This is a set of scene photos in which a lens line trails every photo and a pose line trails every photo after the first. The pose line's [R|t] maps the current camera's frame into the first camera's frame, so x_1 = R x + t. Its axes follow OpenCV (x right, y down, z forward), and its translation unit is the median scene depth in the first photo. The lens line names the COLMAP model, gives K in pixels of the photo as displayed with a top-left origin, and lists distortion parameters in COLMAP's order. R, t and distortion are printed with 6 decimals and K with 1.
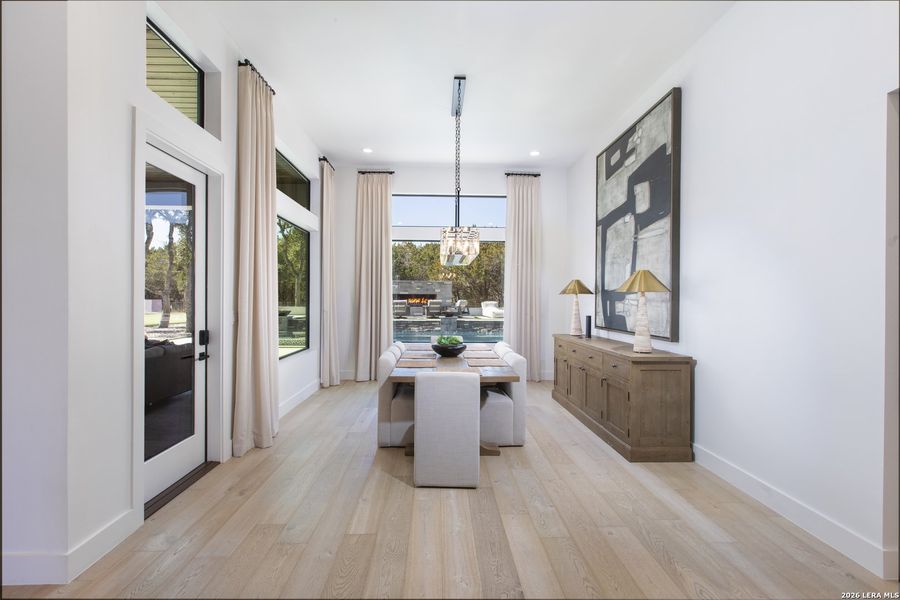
lens RADIAL K [[403.4, 0, 450.0], [0, 403.4, 300.0], [0, 0, 1]] dist [-0.001471, 0.000329]
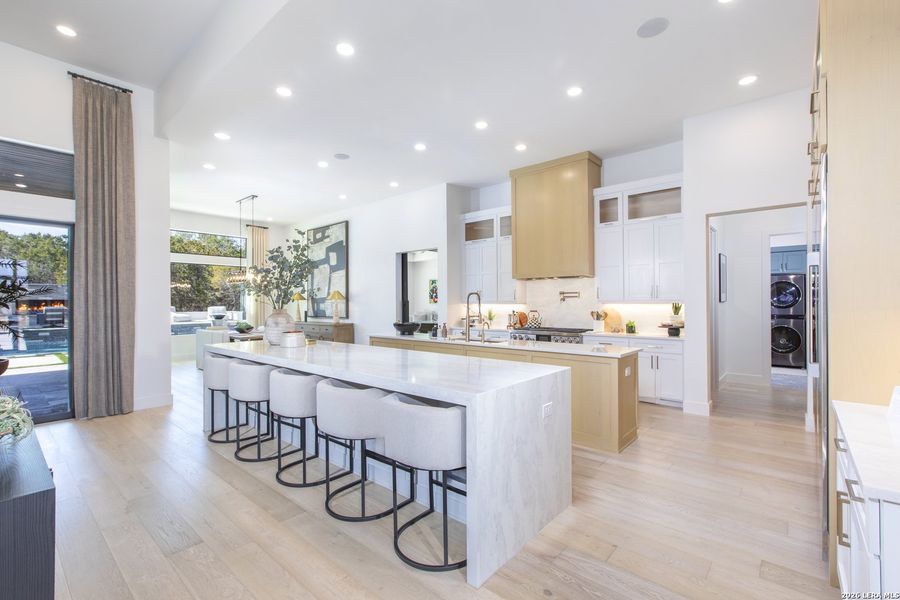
lens RADIAL K [[403.4, 0, 450.0], [0, 403.4, 300.0], [0, 0, 1]] dist [-0.001471, 0.000329]
pose [[0.685357, -0.009073, 0.728151, -0.738520], [0.014939, 0.999887, -0.001602, -0.001000], [-0.728054, 0.011975, 0.685415, -1.057686]]
